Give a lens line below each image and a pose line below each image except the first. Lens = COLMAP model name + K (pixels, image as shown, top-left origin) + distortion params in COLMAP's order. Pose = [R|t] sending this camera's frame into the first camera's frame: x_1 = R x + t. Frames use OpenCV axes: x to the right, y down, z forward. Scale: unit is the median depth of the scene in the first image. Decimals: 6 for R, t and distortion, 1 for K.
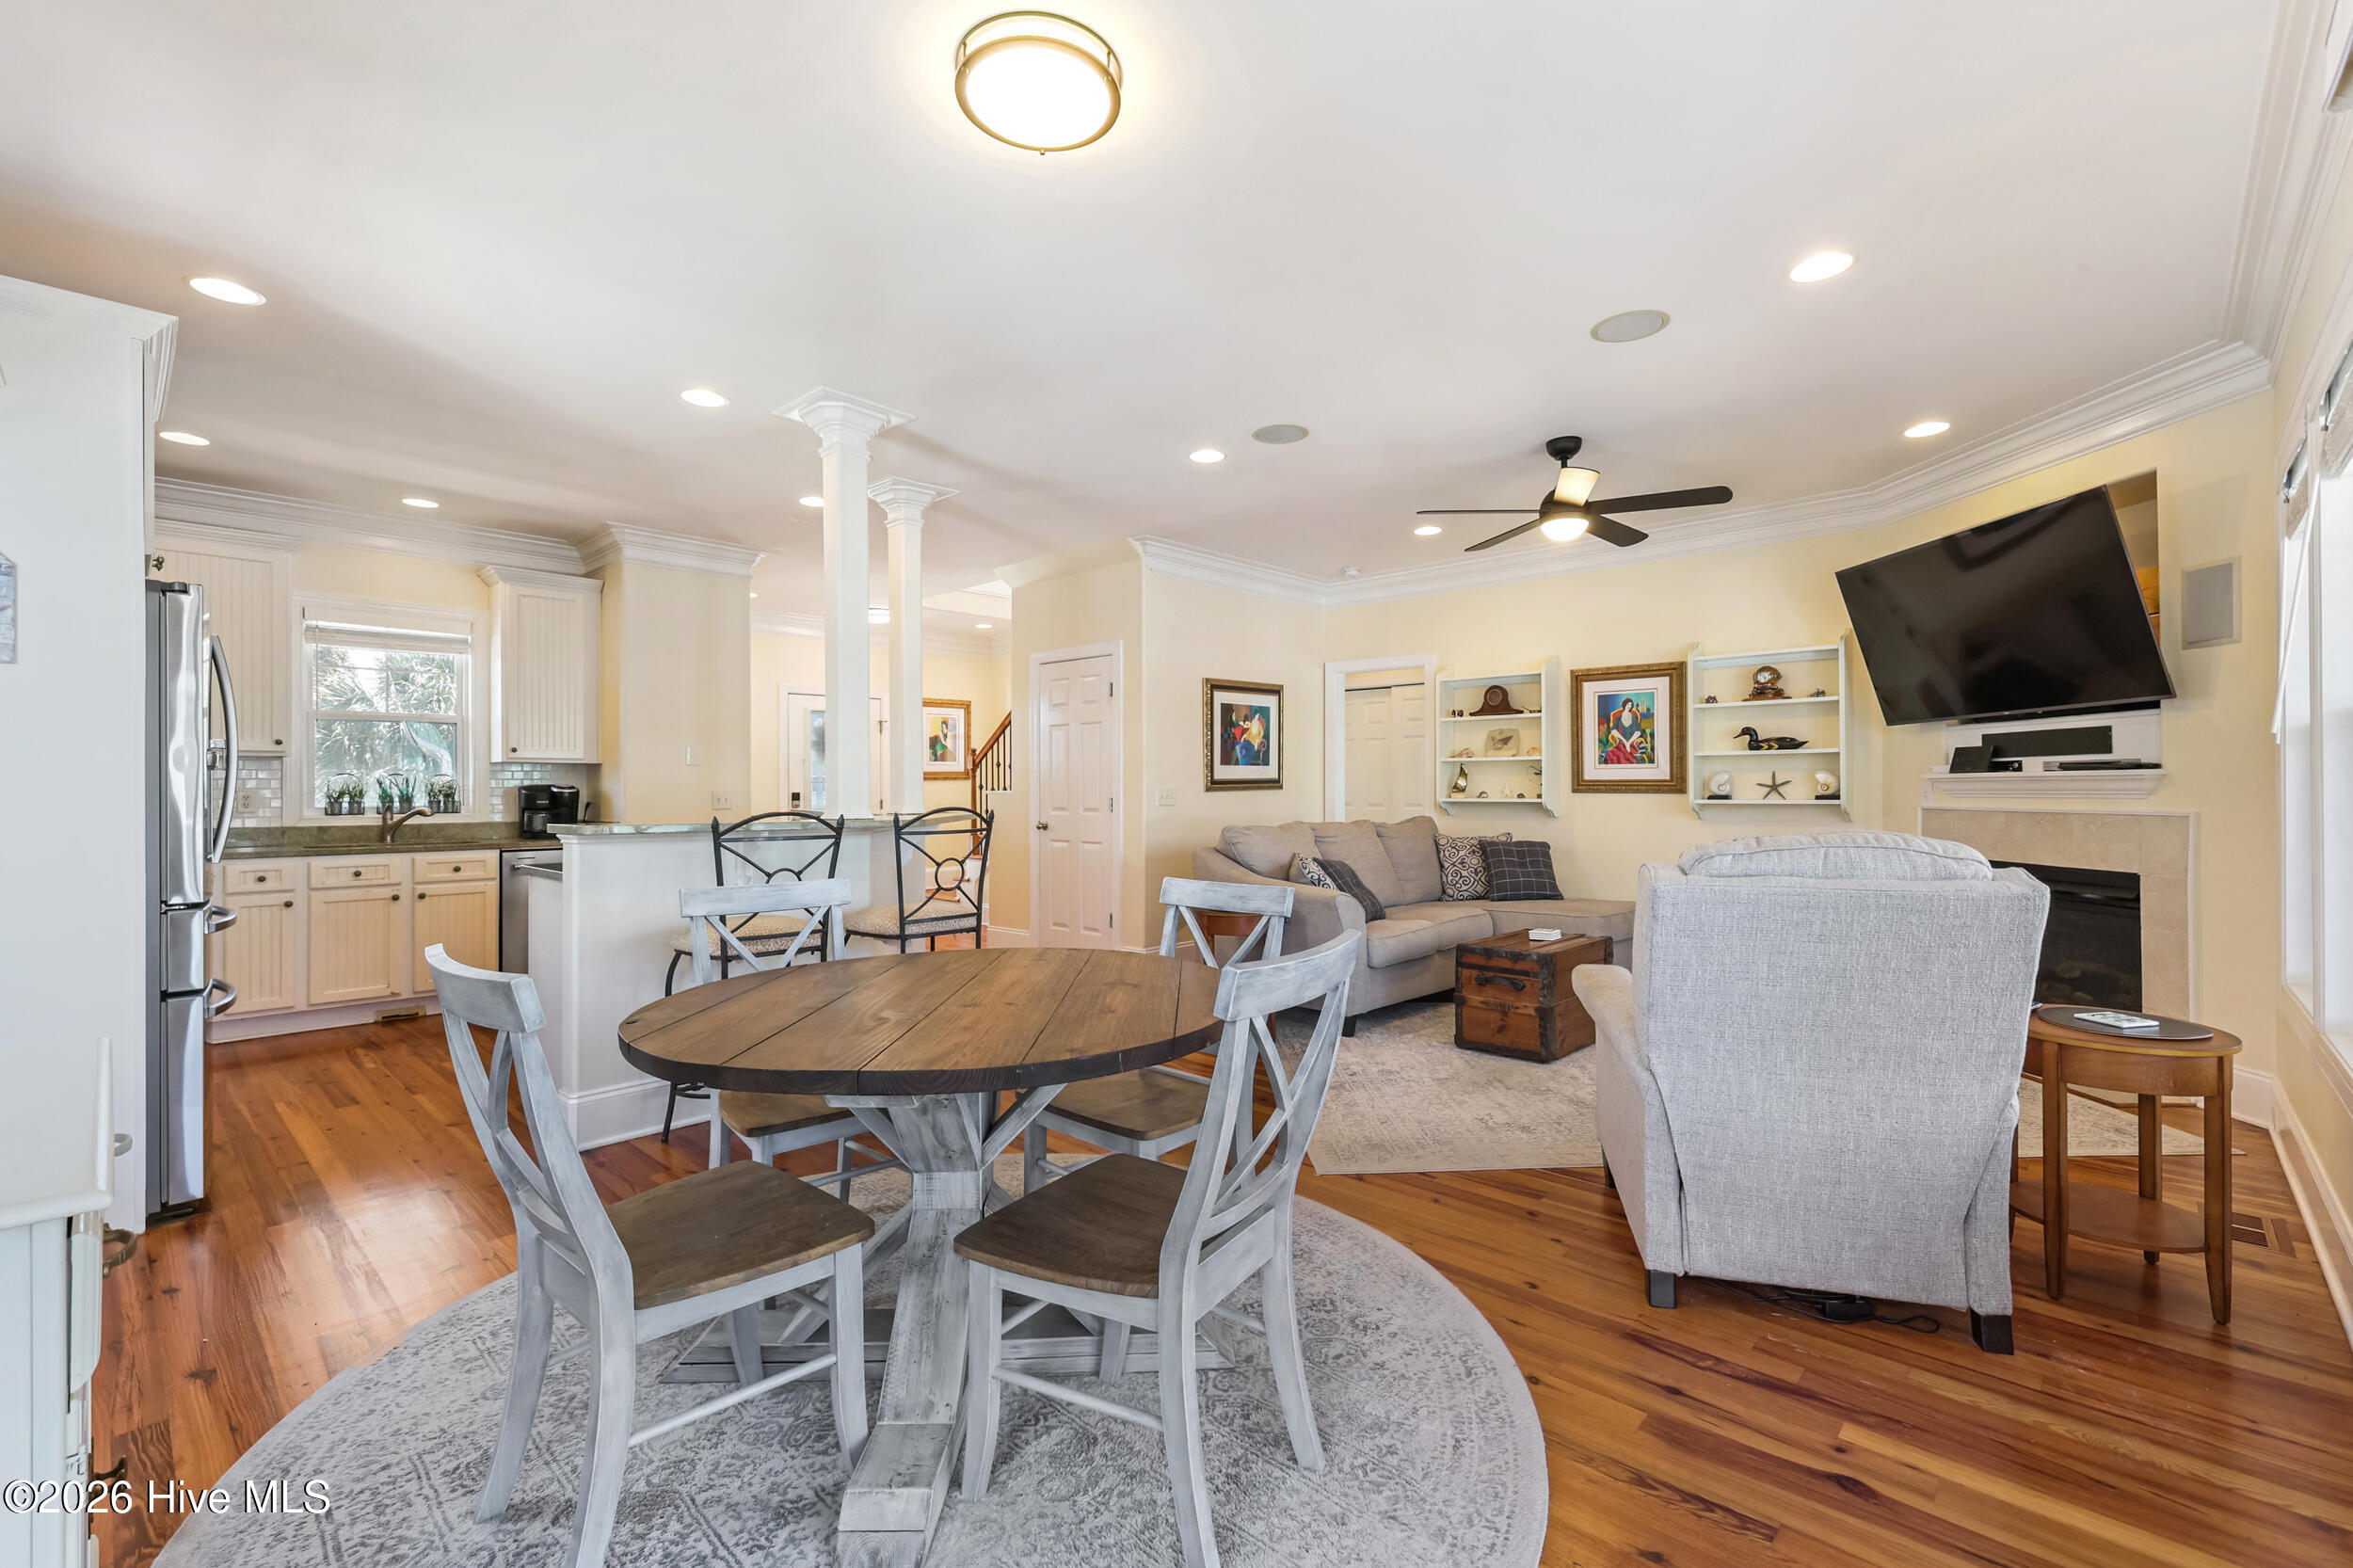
lens RADIAL K [[1032.9, 0, 1182.3], [0, 1032.9, 784.4], [0, 0, 1]] dist [0.003294, 0.000051]
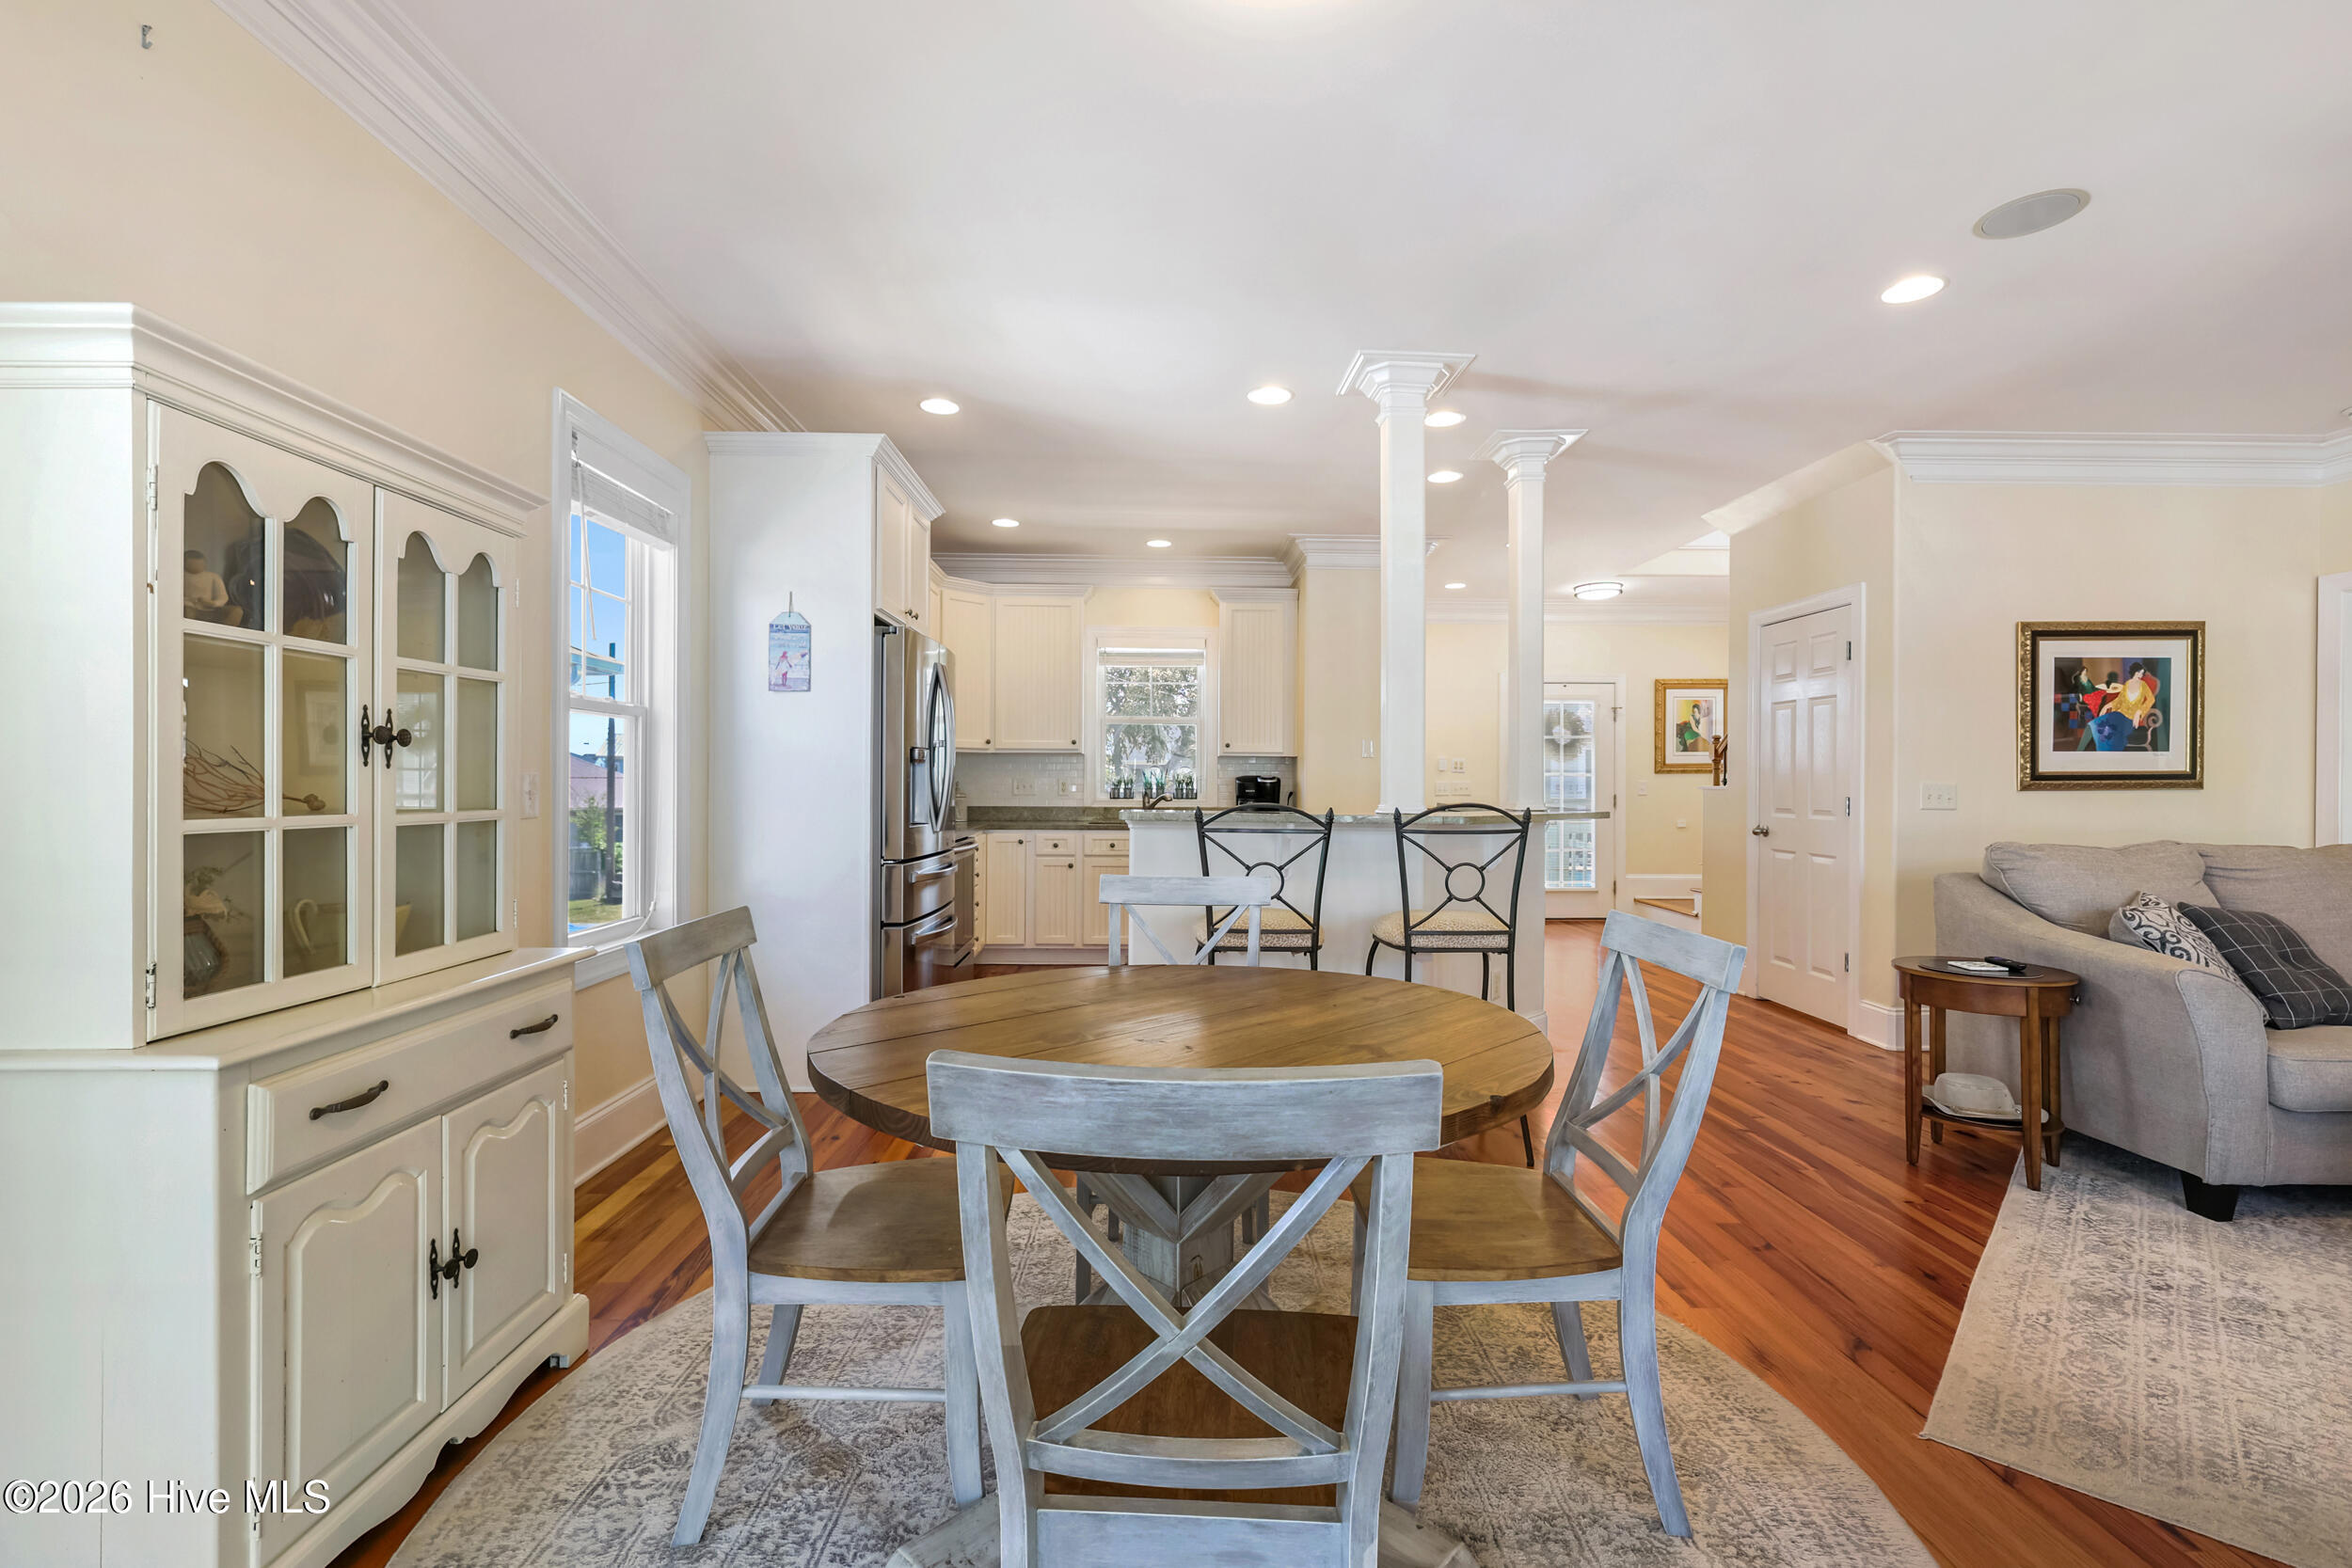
lens RADIAL K [[1032.4, 0, 1172.6], [0, 1032.4, 780.4], [0, 0, 1]] dist [0.003294, 0.000051]
pose [[0.700481, 0.008035, -0.713625, 0.140962], [-0.006281, 0.999967, 0.005093, 0.000459], [0.713643, 0.000915, 0.700509, 0.155223]]
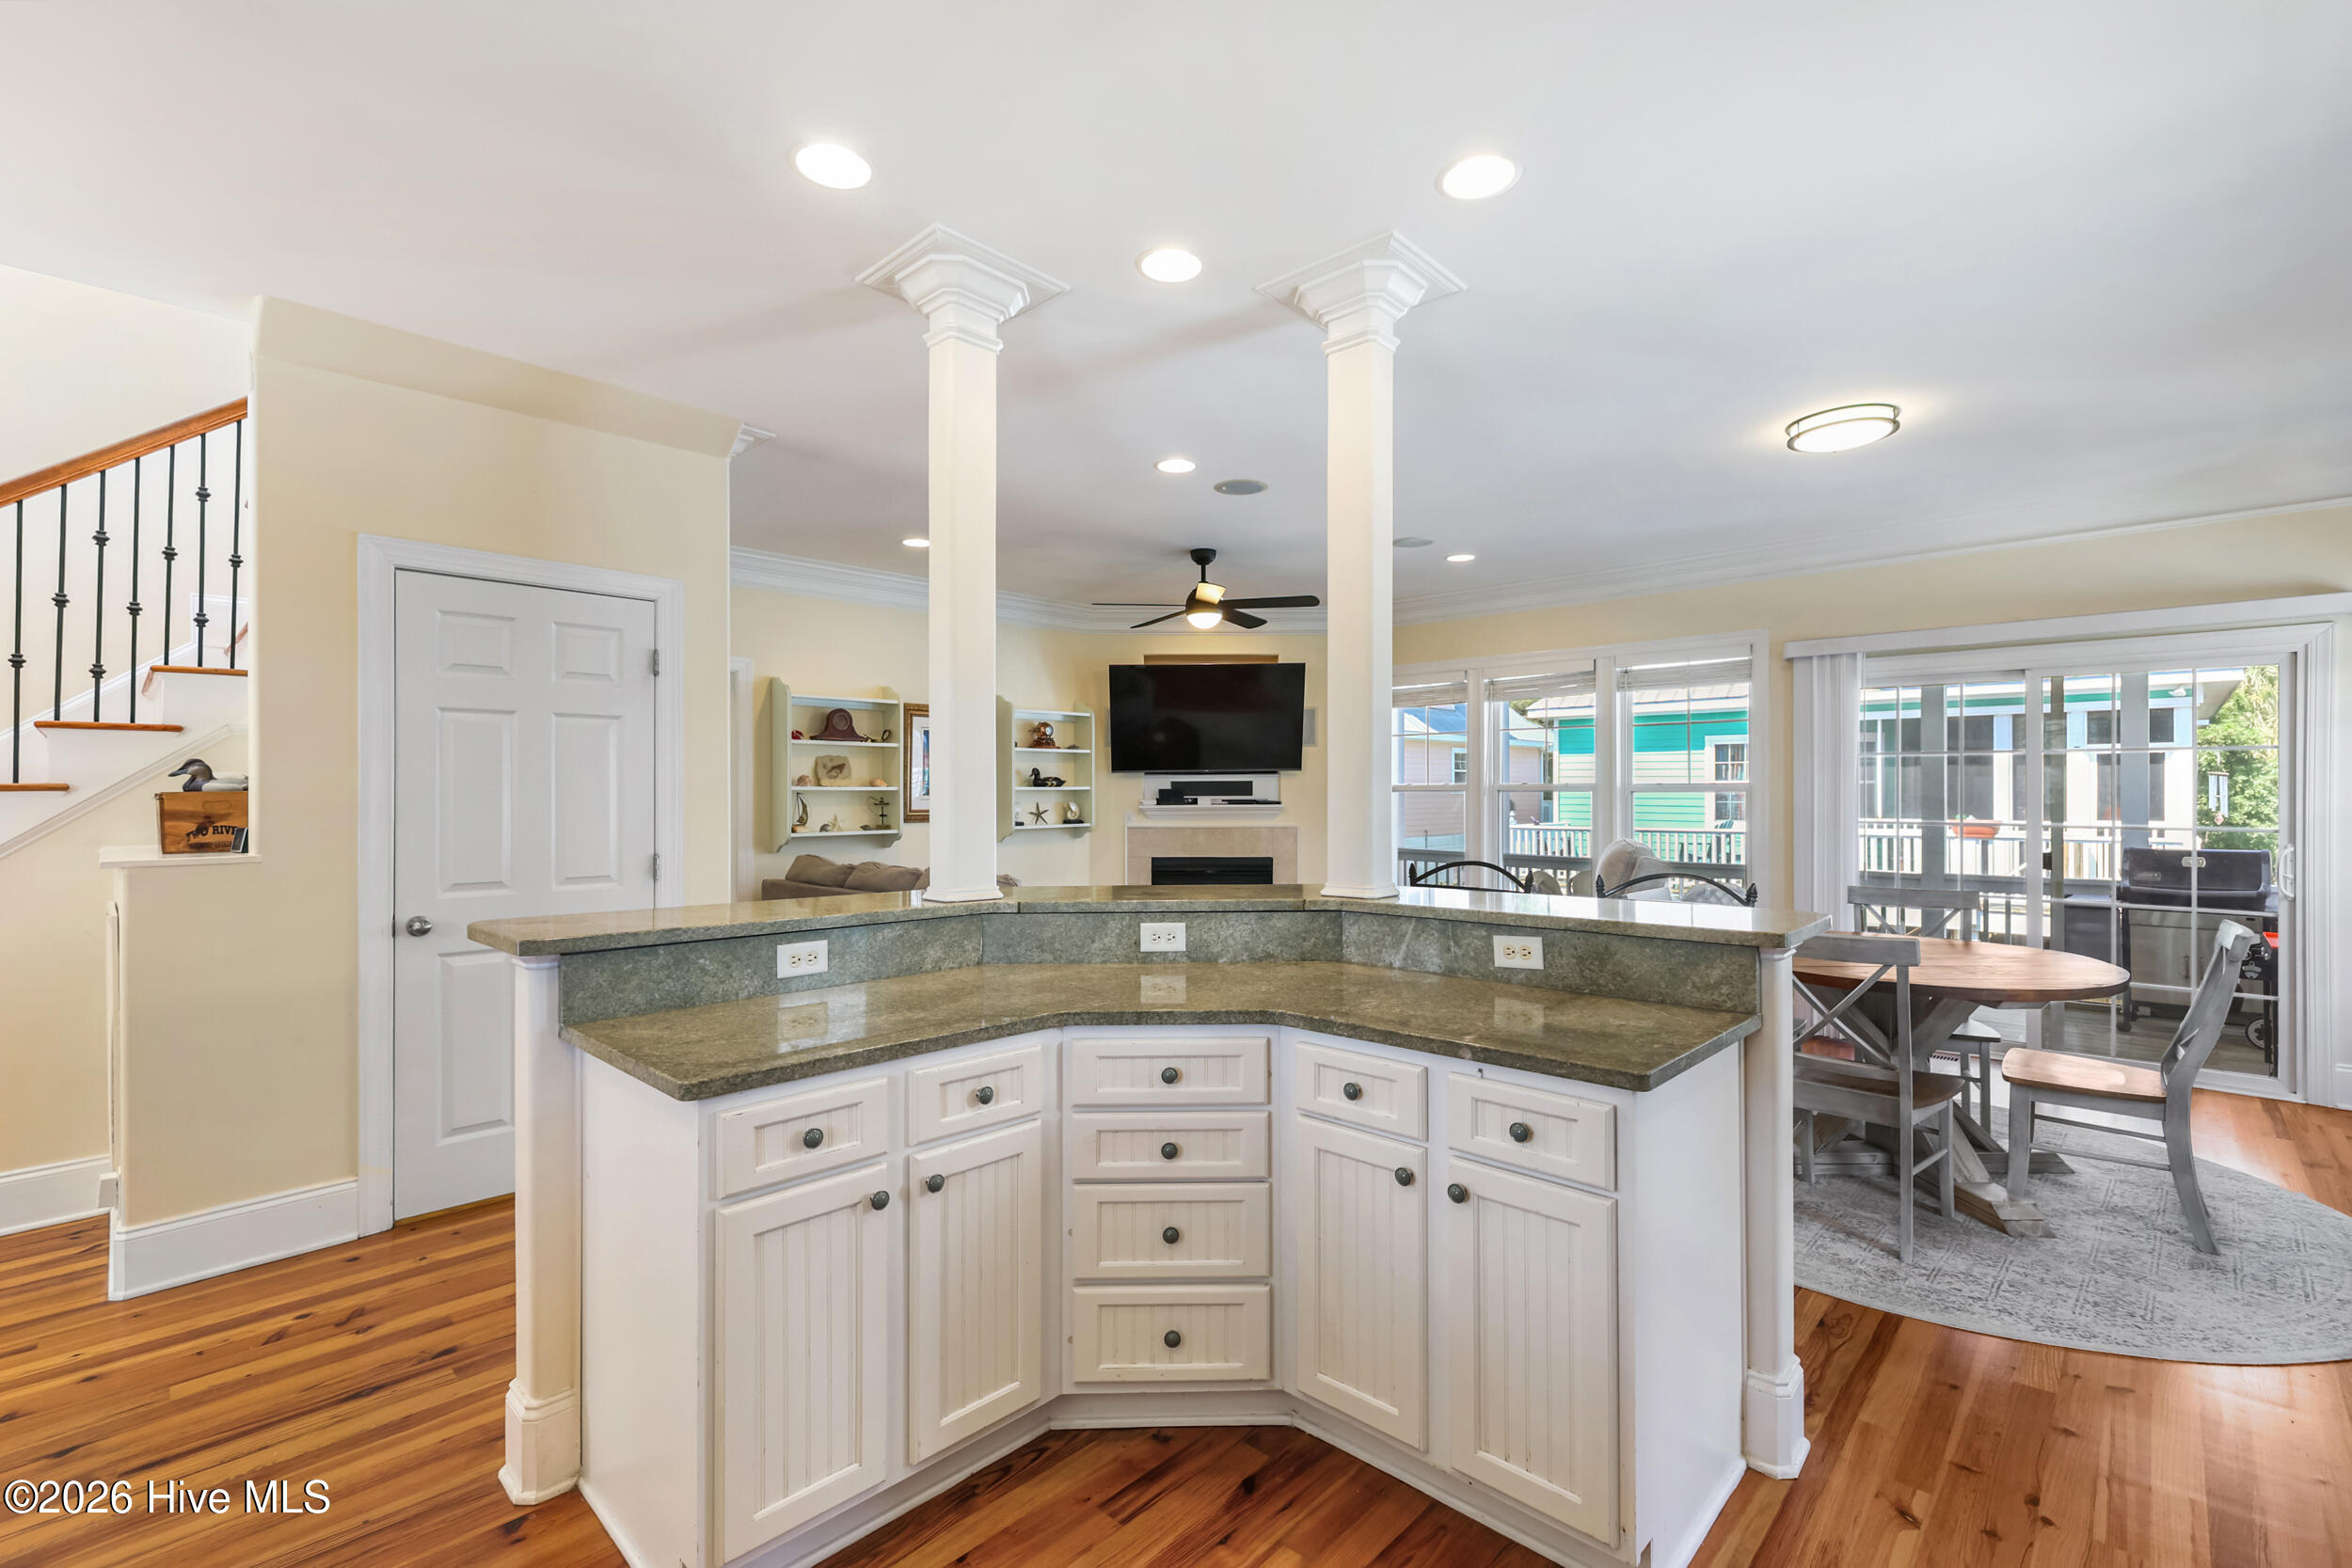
lens RADIAL K [[1032.4, 0, 1178.1], [0, 1032.4, 783.1], [0, 0, 1]] dist [0.003294, 0.000051]
pose [[0.017653, 0.010500, 0.999789, -0.743296], [-0.001786, 0.999944, -0.010470, -0.024278], [-0.999843, -0.001601, 0.017670, 0.811644]]
